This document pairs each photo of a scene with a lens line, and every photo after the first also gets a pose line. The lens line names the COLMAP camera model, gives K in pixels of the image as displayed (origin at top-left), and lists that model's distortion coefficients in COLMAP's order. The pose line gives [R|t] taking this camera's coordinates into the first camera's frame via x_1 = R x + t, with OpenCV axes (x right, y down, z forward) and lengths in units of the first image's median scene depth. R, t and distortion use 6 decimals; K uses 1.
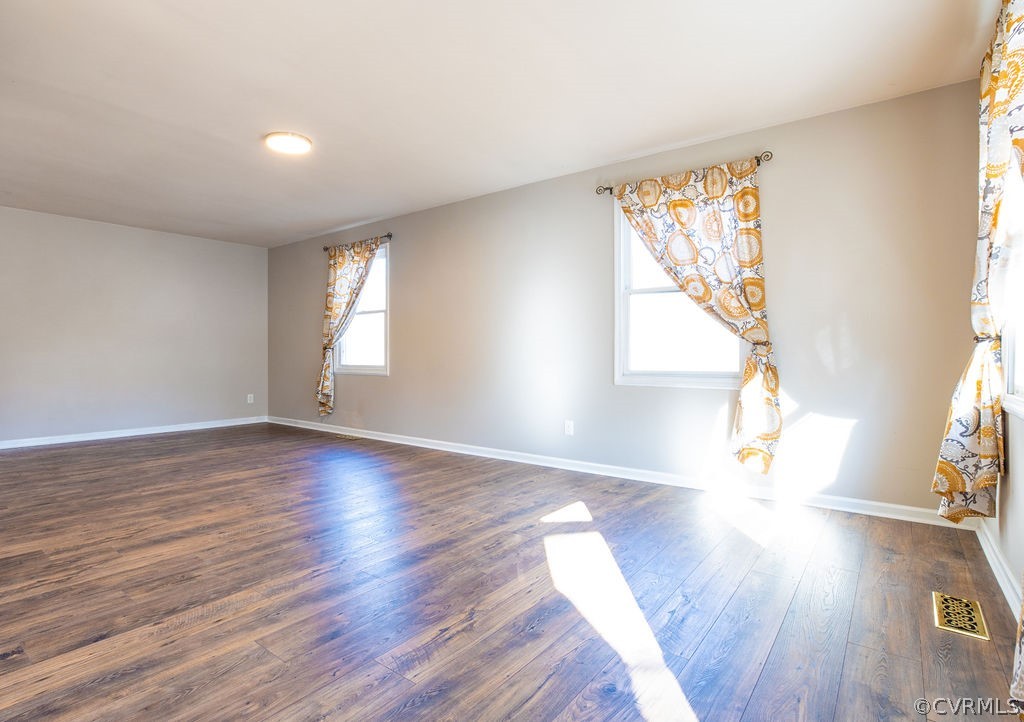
lens RADIAL K [[497.7, 0, 511.7], [0, 497.7, 360.9], [0, 0, 1]] dist [-0.016231, -0.000451]
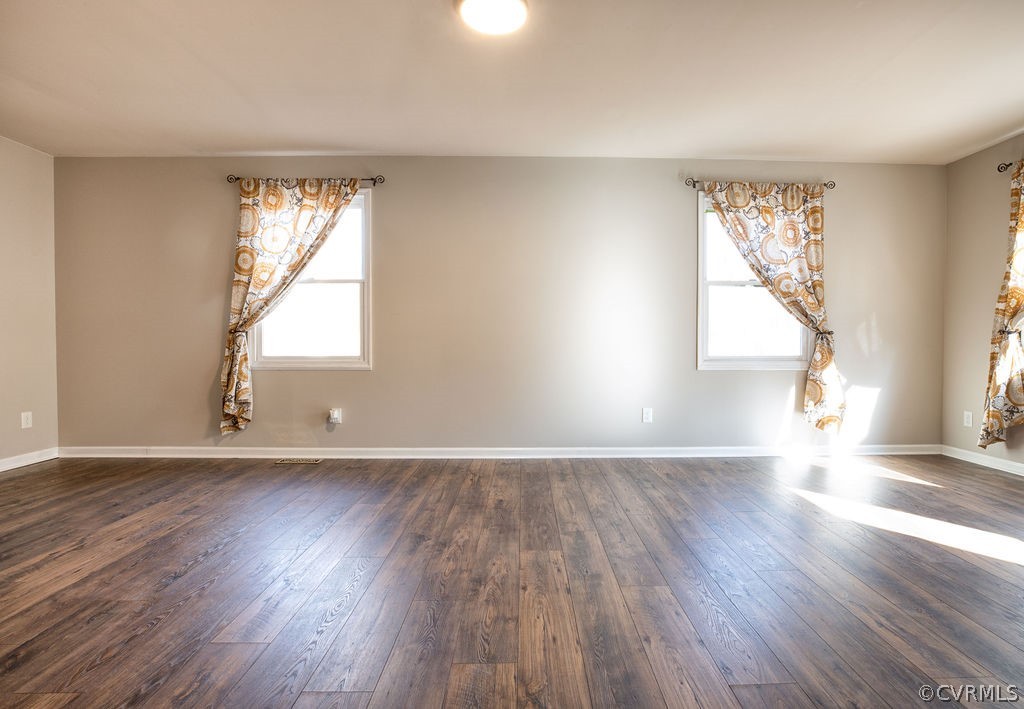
lens RADIAL K [[475.7, 0, 514.0], [0, 475.7, 353.5], [0, 0, 1]] dist [-0.020239, 0.000535]
pose [[0.795707, -0.015522, 0.605483, -0.606331], [0.006338, 0.999830, 0.017302, -0.005999], [-0.605649, -0.009930, 0.795670, 0.371170]]
